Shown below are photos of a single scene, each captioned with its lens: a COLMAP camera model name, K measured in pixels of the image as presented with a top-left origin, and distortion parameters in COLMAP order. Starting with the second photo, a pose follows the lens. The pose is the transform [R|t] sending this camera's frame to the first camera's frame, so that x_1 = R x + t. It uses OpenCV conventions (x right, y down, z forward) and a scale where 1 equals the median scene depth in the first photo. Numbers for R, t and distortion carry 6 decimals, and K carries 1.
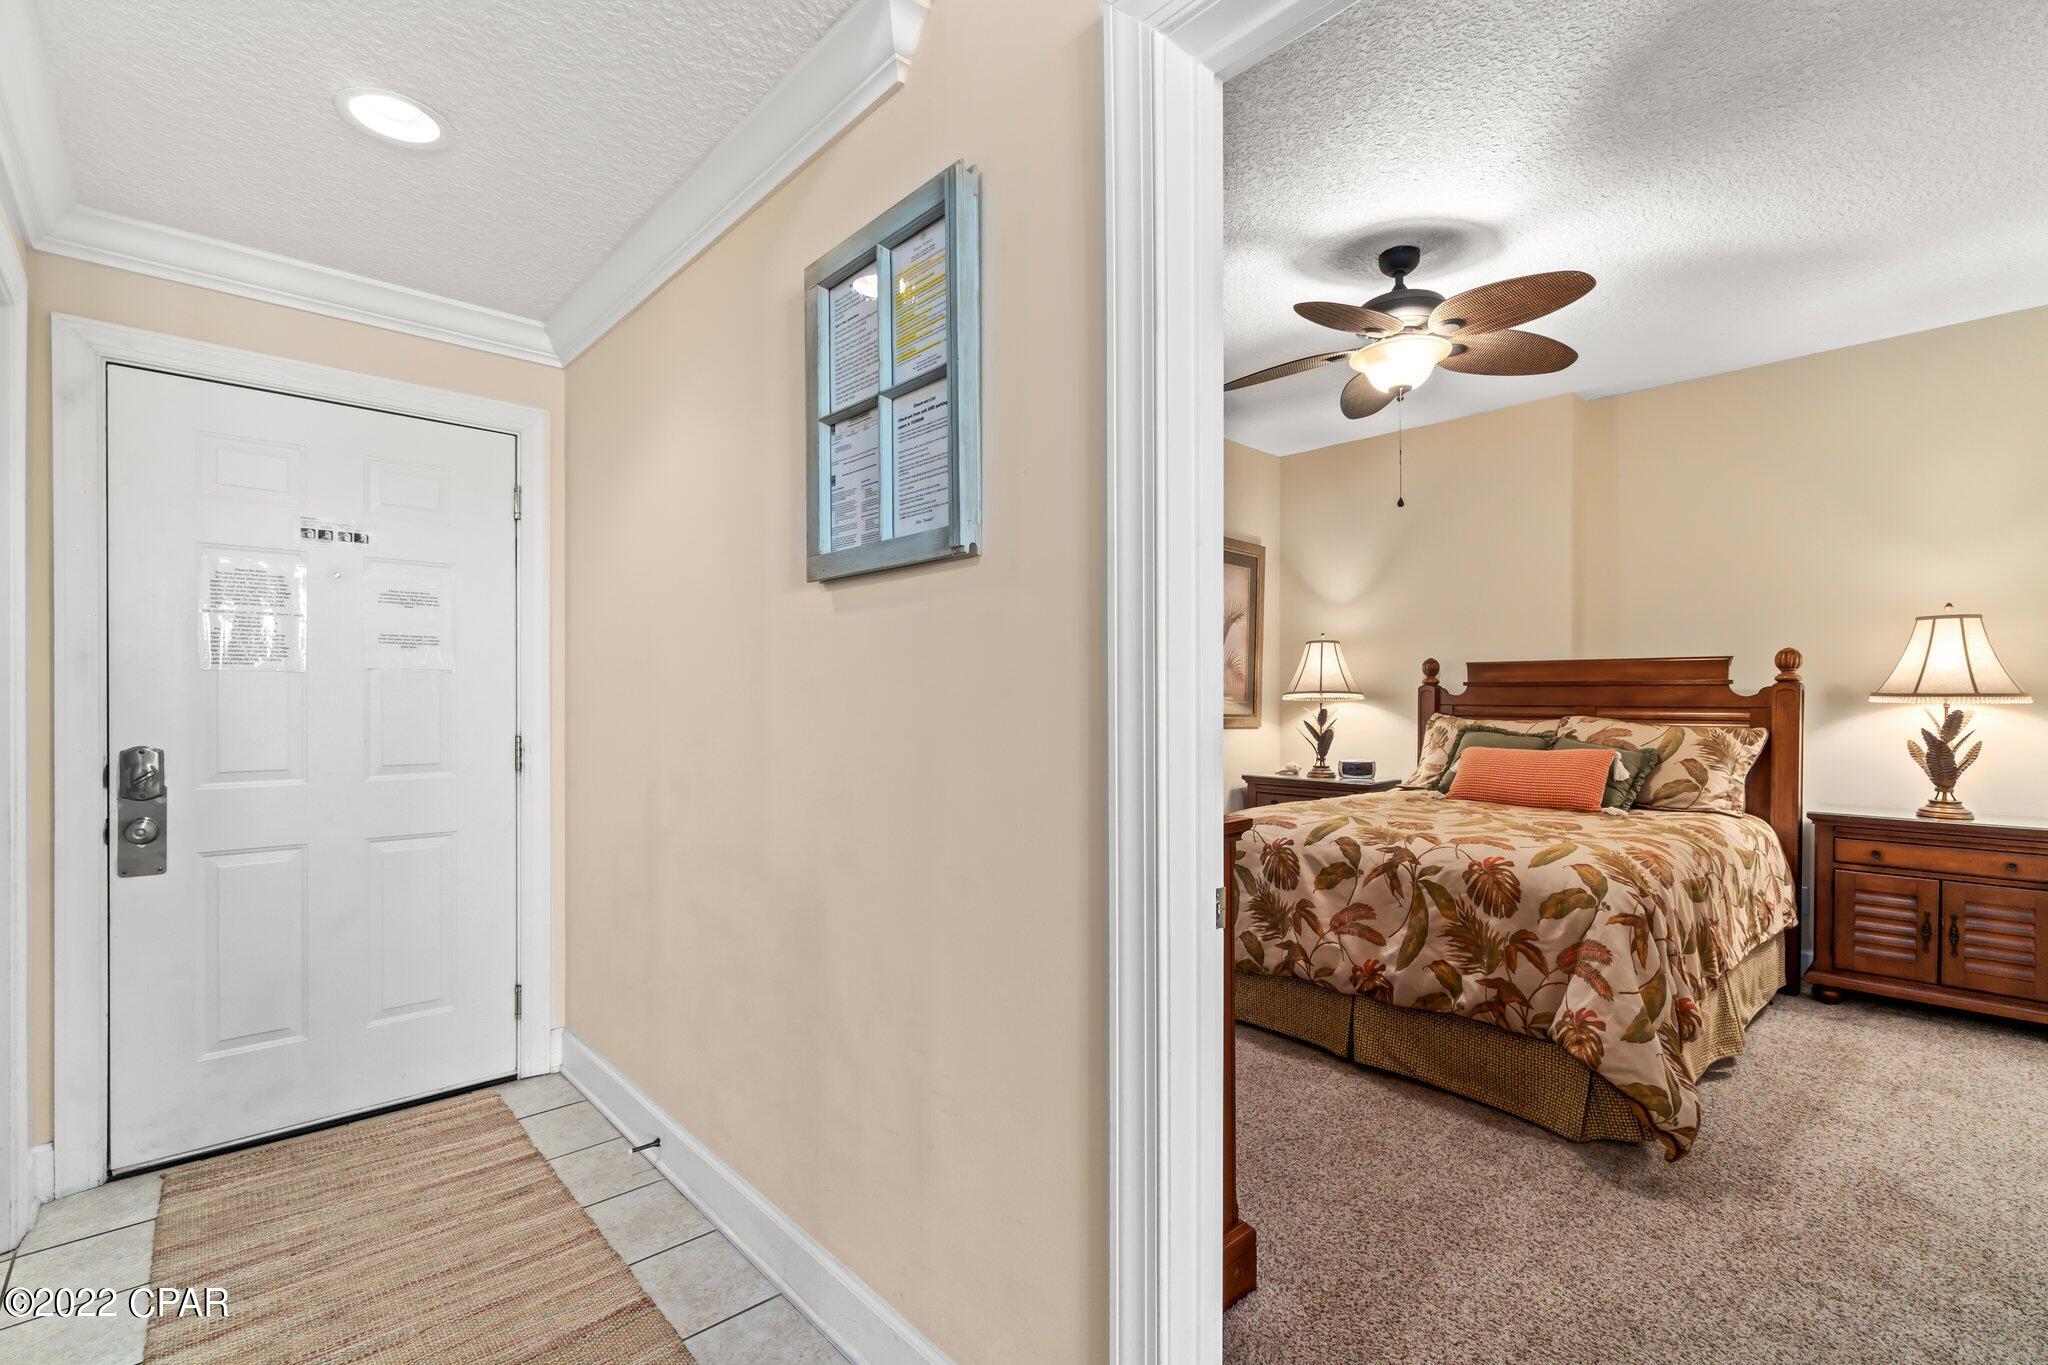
lens RADIAL K [[884.0, 0, 1023.5], [0, 884.0, 698.1], [0, 0, 1]] dist [-0.002971, -0.000410]
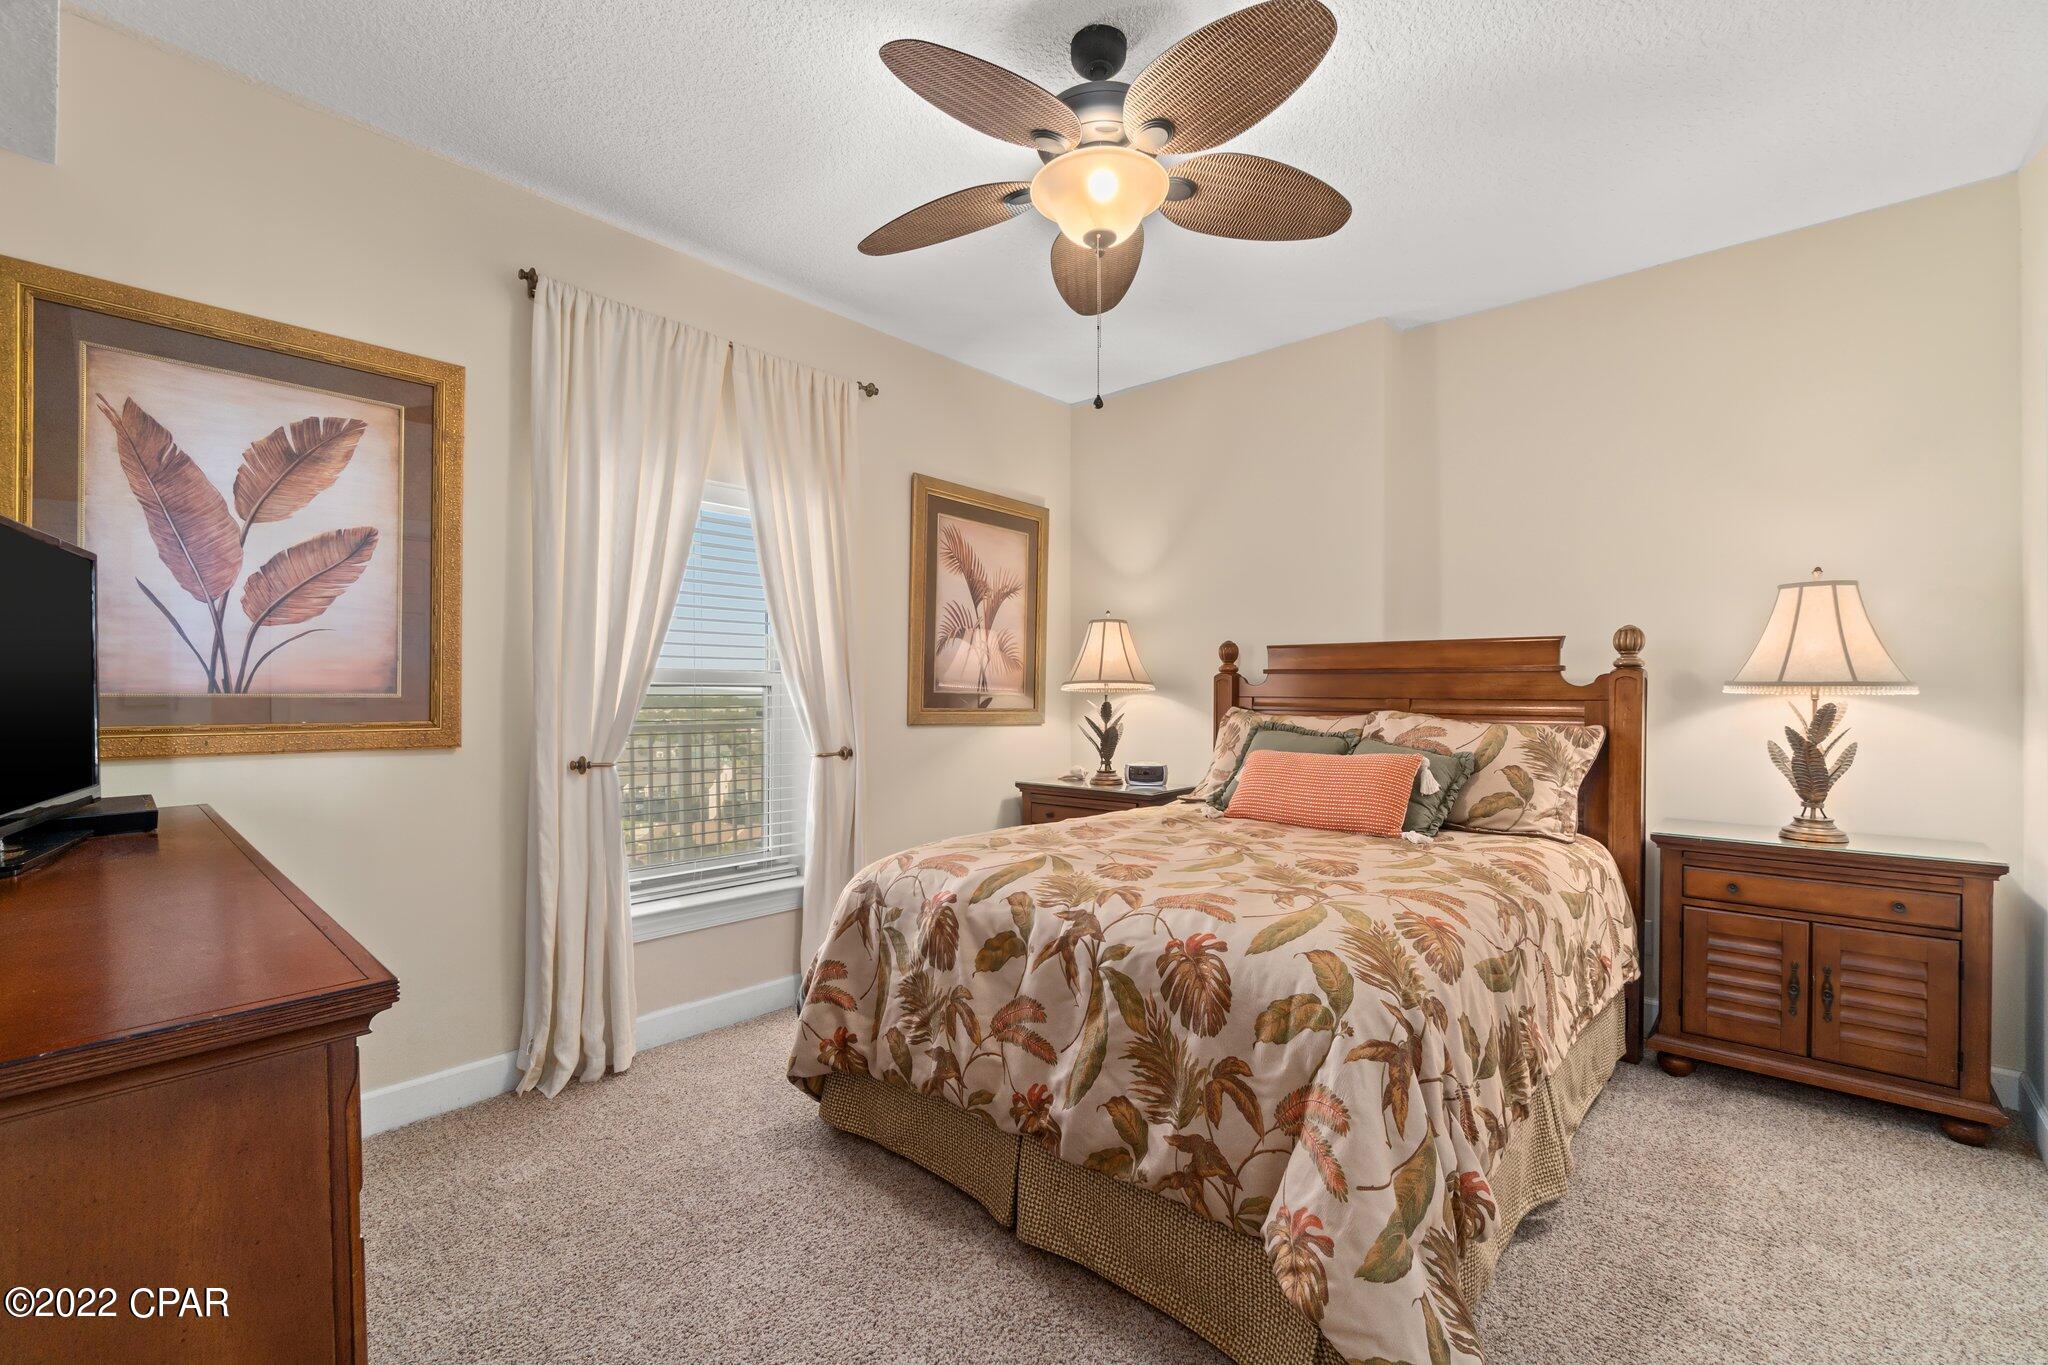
lens RADIAL K [[849.2, 0, 1025.0], [0, 849.2, 688.0], [0, 0, 1]] dist [-0.006979, 0.000351]
pose [[0.995803, -0.000373, 0.091521, 0.285978], [0.000576, 0.999997, -0.002195, 0.001286], [-0.091520, 0.002239, 0.995801, 0.324679]]
